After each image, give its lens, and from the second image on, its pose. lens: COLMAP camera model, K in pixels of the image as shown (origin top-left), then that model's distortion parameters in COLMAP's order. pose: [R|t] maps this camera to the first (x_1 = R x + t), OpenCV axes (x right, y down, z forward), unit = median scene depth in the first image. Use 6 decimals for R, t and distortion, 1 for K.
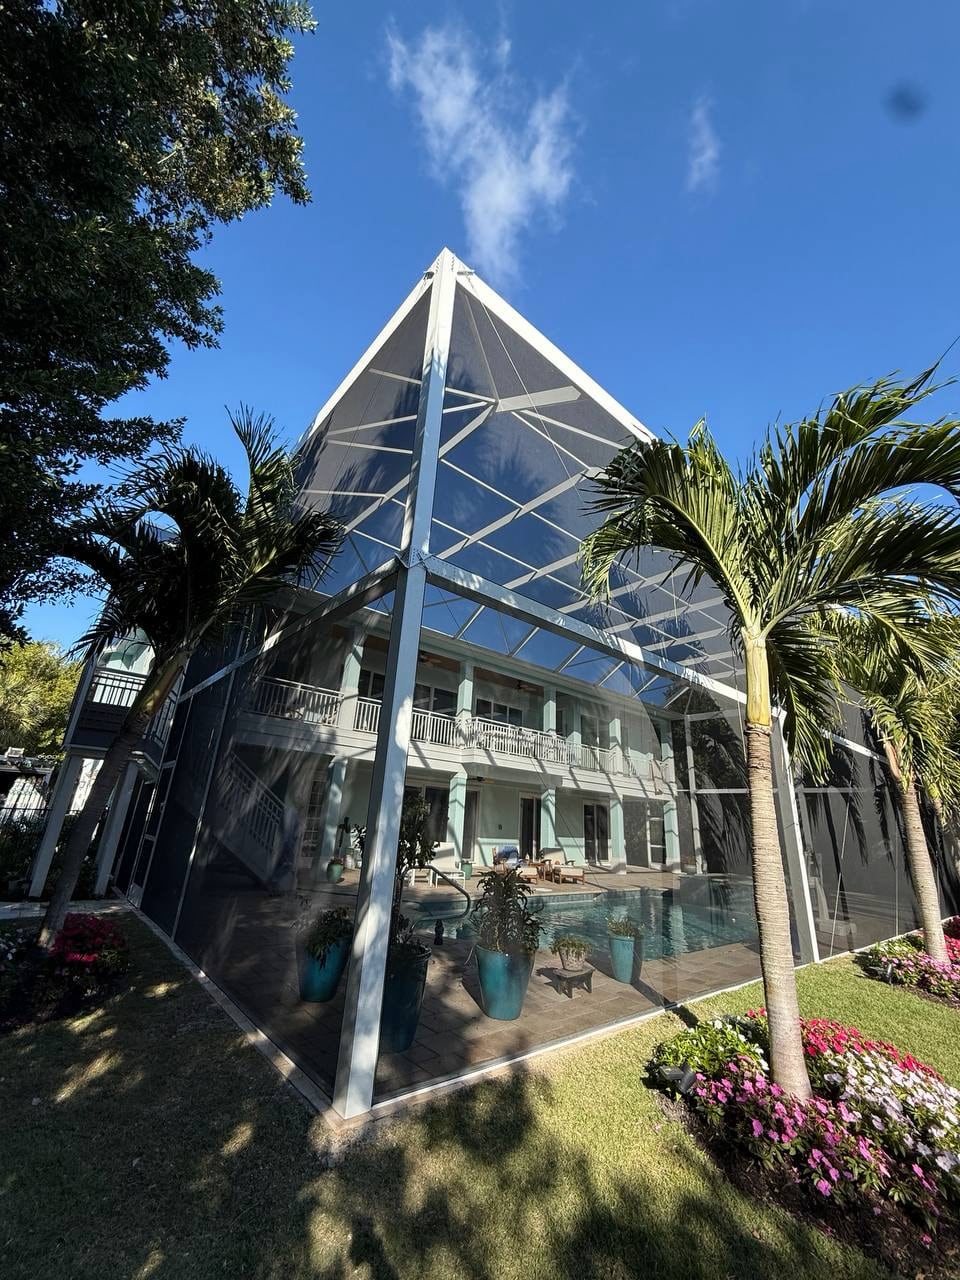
lens RADIAL K [[508.4, 0, 482.4], [0, 508.4, 638.3], [0, 0, 1]] dist [-0.000550, -0.000272]
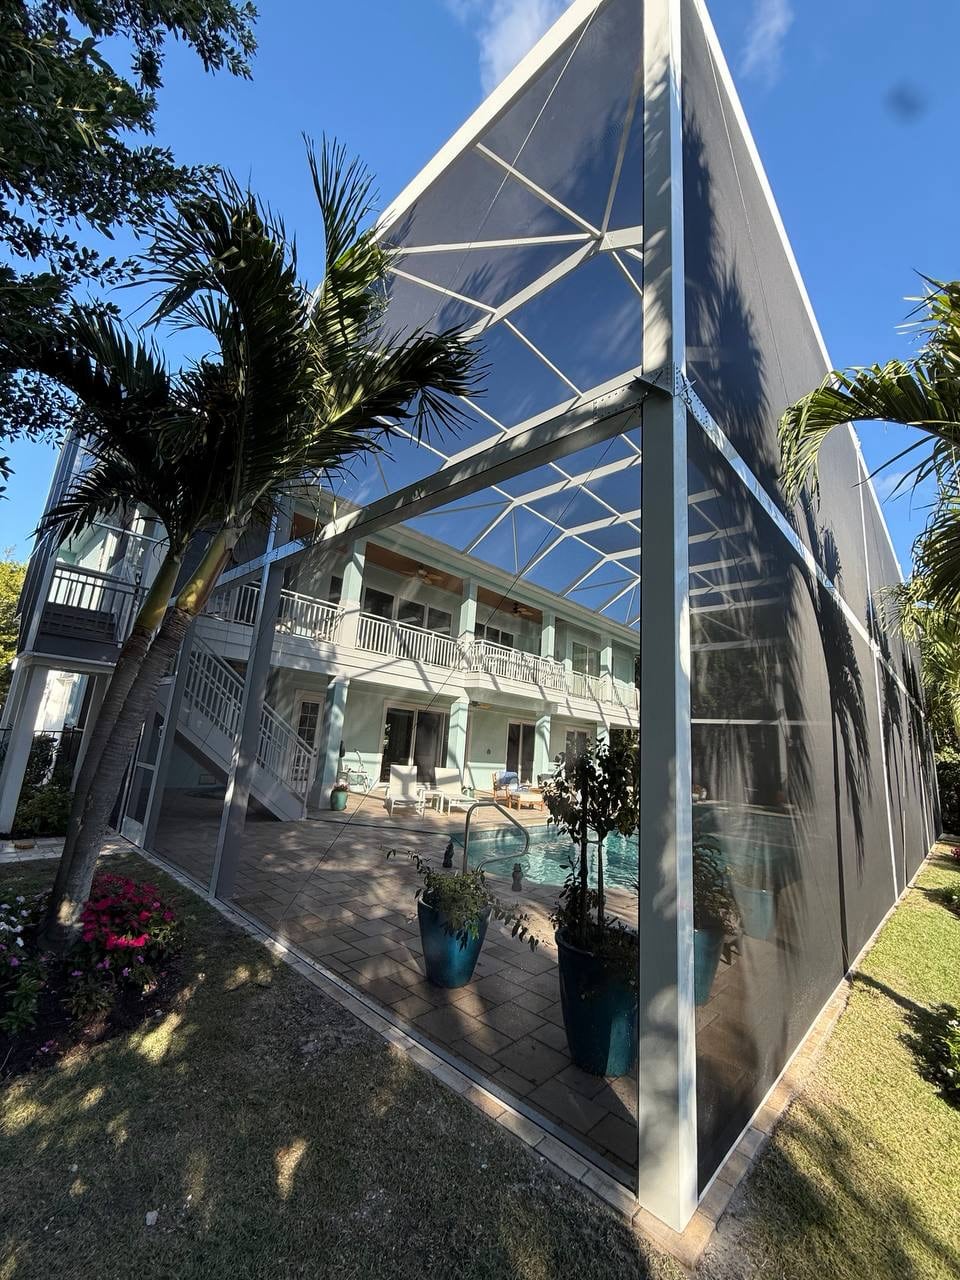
lens RADIAL K [[508.4, 0, 482.4], [0, 508.4, 638.3], [0, 0, 1]] dist [-0.000550, -0.000272]
pose [[0.994162, 0.039536, 0.100397, -0.121586], [-0.053687, 0.988351, 0.142410, 0.023459], [-0.093597, -0.146969, 0.984703, 0.098069]]
